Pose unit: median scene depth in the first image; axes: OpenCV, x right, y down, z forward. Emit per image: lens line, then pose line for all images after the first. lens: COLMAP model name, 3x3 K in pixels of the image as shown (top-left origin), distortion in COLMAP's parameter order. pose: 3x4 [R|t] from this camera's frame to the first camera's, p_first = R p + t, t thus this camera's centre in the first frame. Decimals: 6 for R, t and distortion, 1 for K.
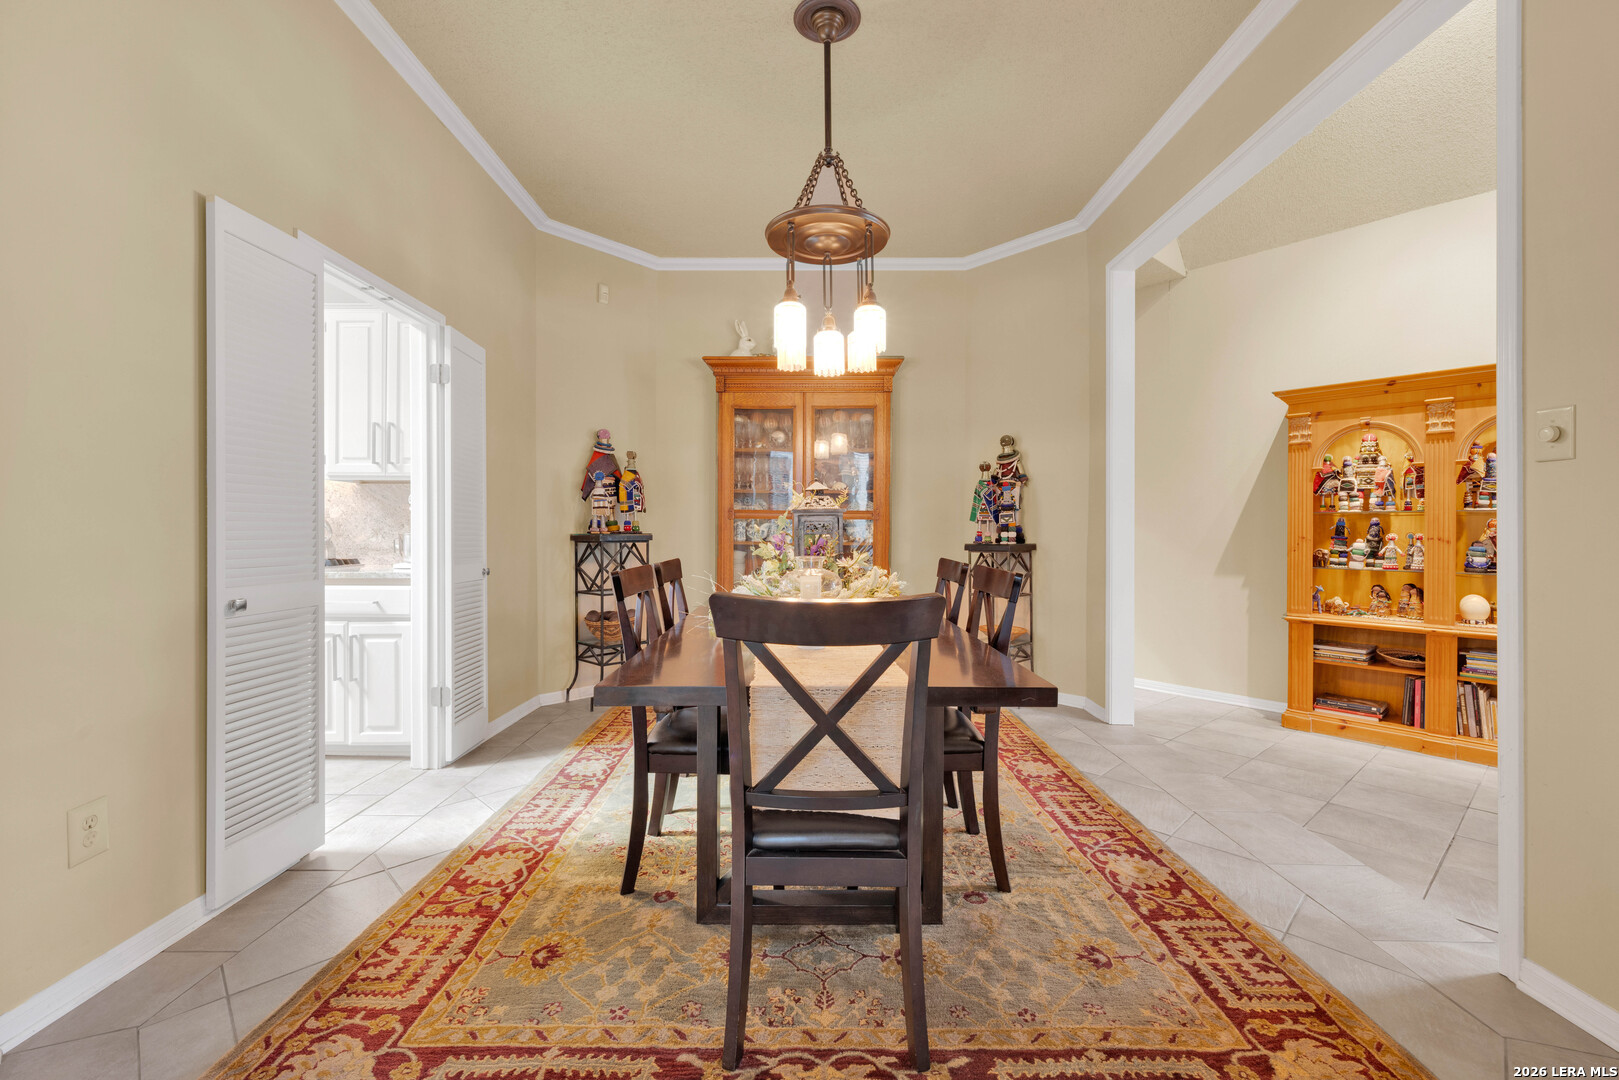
lens RADIAL K [[675.4, 0, 802.0], [0, 675.4, 530.6], [0, 0, 1]] dist [0.000552, 0.000172]
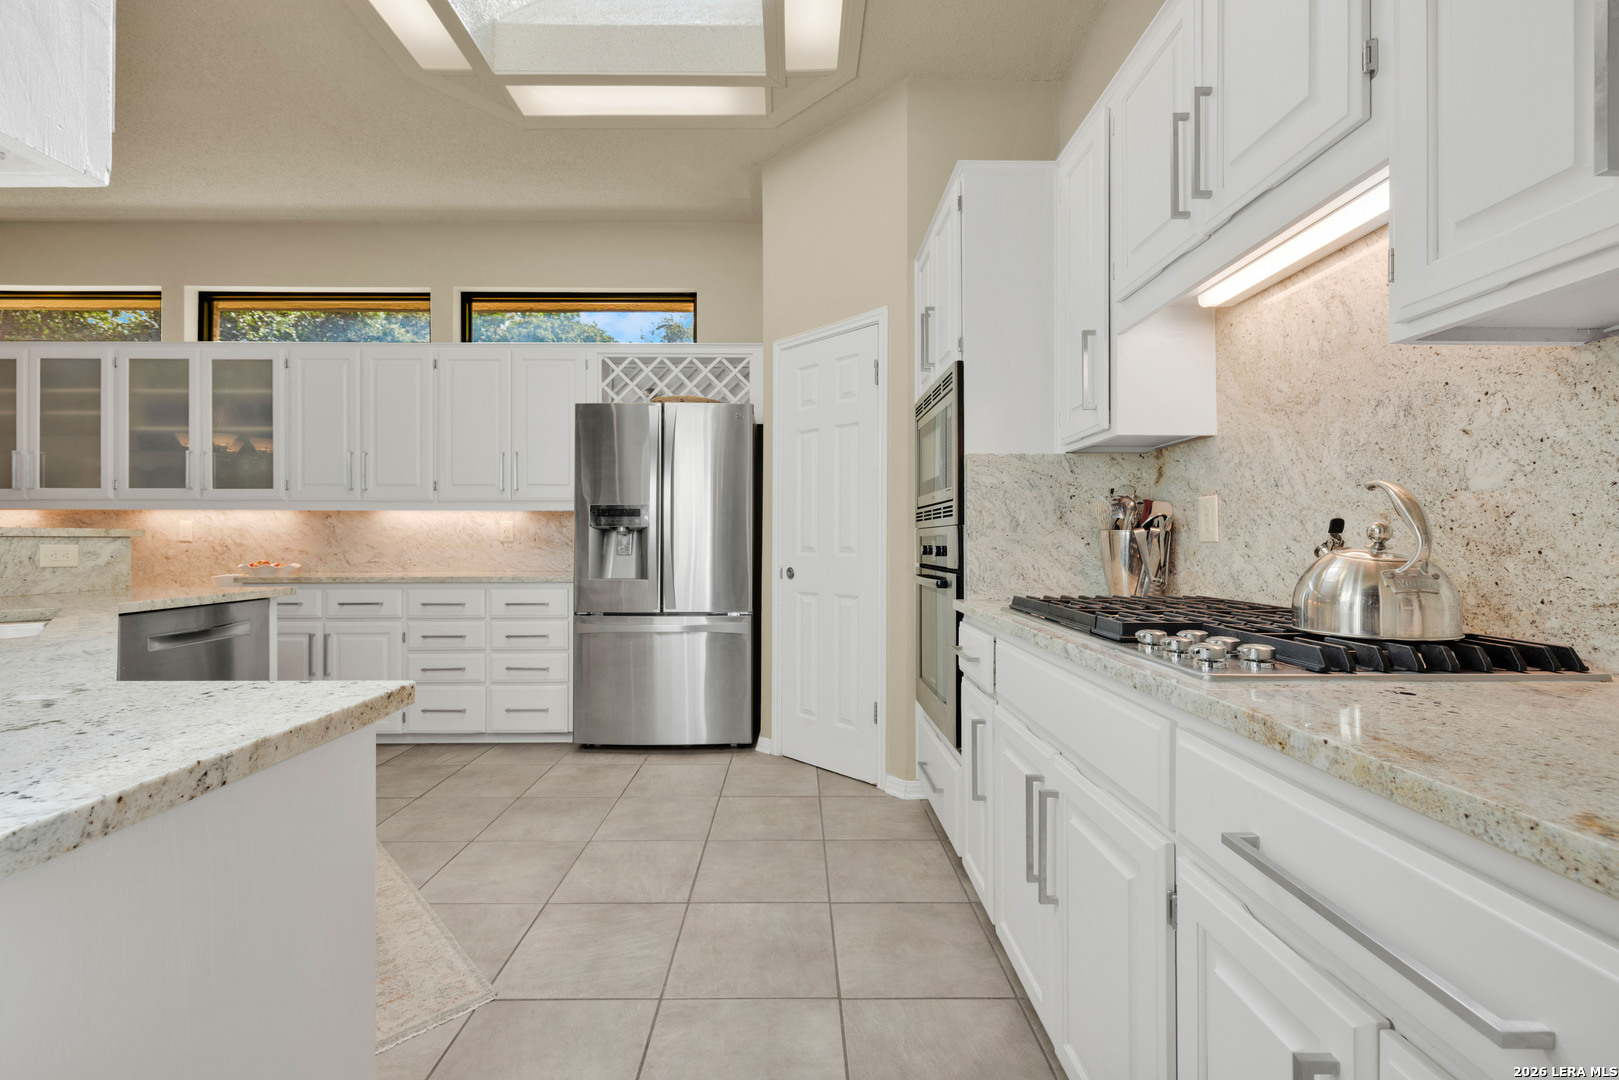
lens RADIAL K [[675.4, 0, 802.0], [0, 675.4, 530.6], [0, 0, 1]] dist [0.000552, 0.000172]
pose [[0.010962, -0.015849, -0.999814, -0.412460], [-0.002832, 0.999870, -0.015881, 0.003878], [0.999936, 0.003006, 0.010915, 0.711585]]
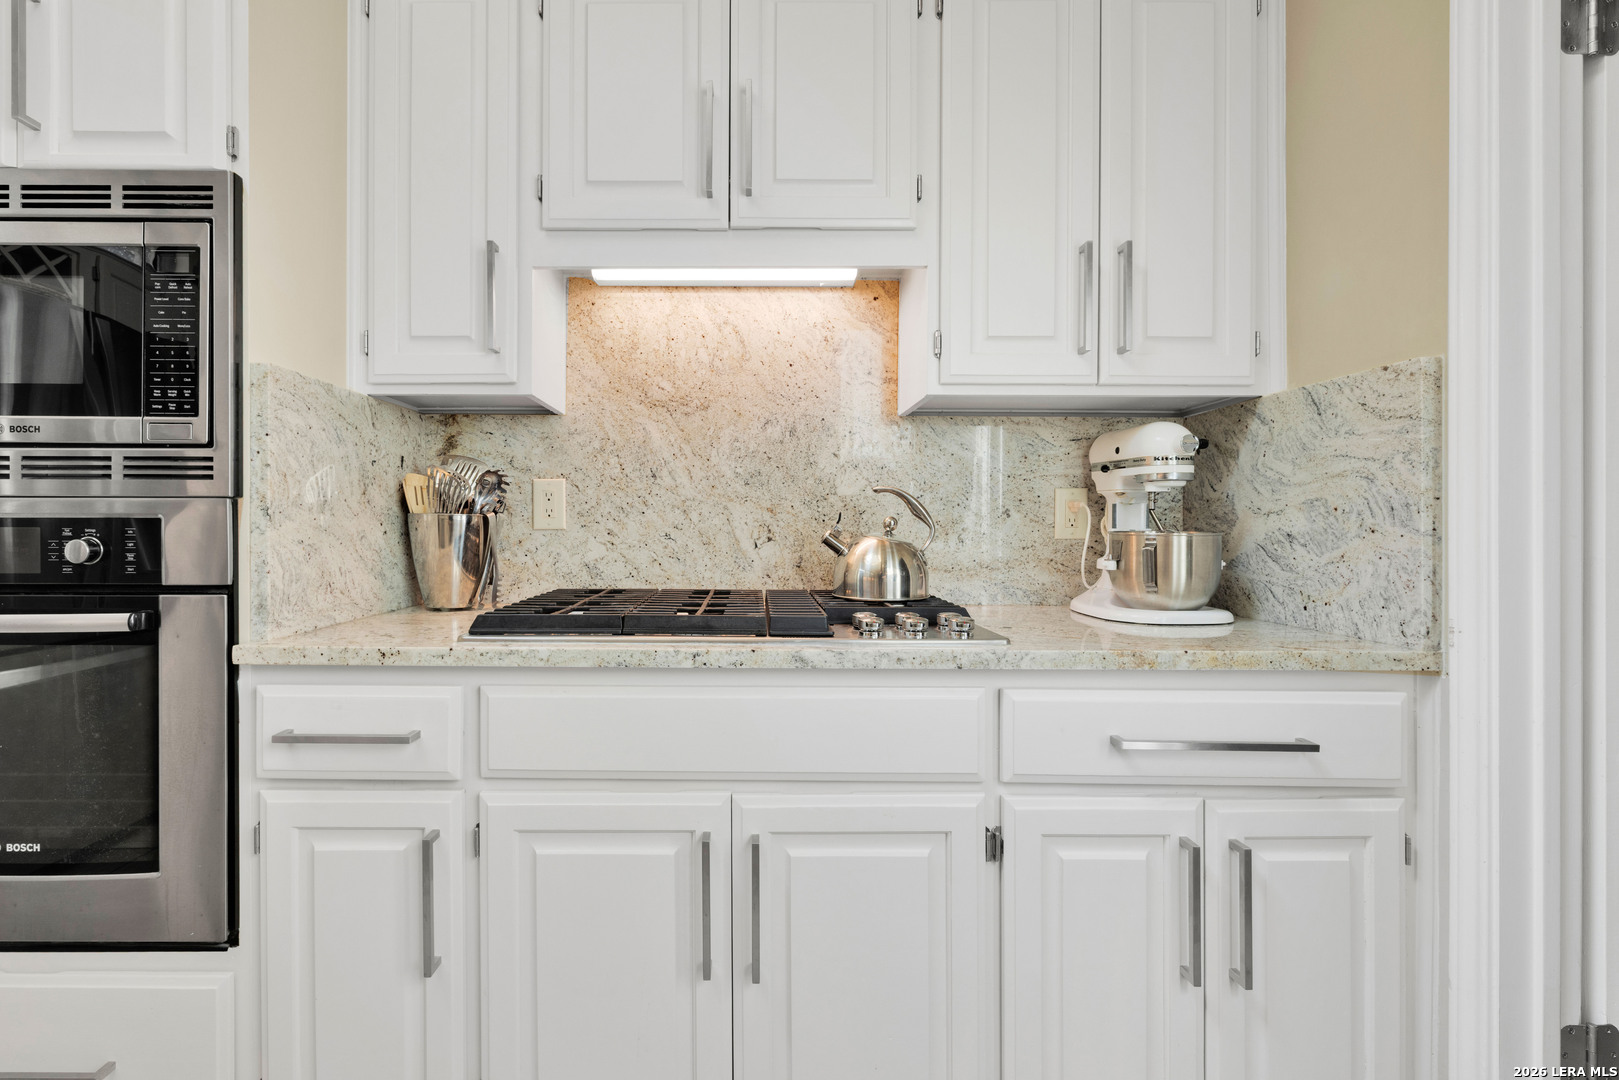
lens RADIAL K [[675.4, 0, 802.0], [0, 675.4, 530.6], [0, 0, 1]] dist [0.000552, 0.000172]
pose [[0.999972, 0.002875, -0.006938, -0.684515], [-0.002843, 0.999986, 0.004548, 0.002128], [0.006951, -0.004528, 0.999966, 0.586146]]
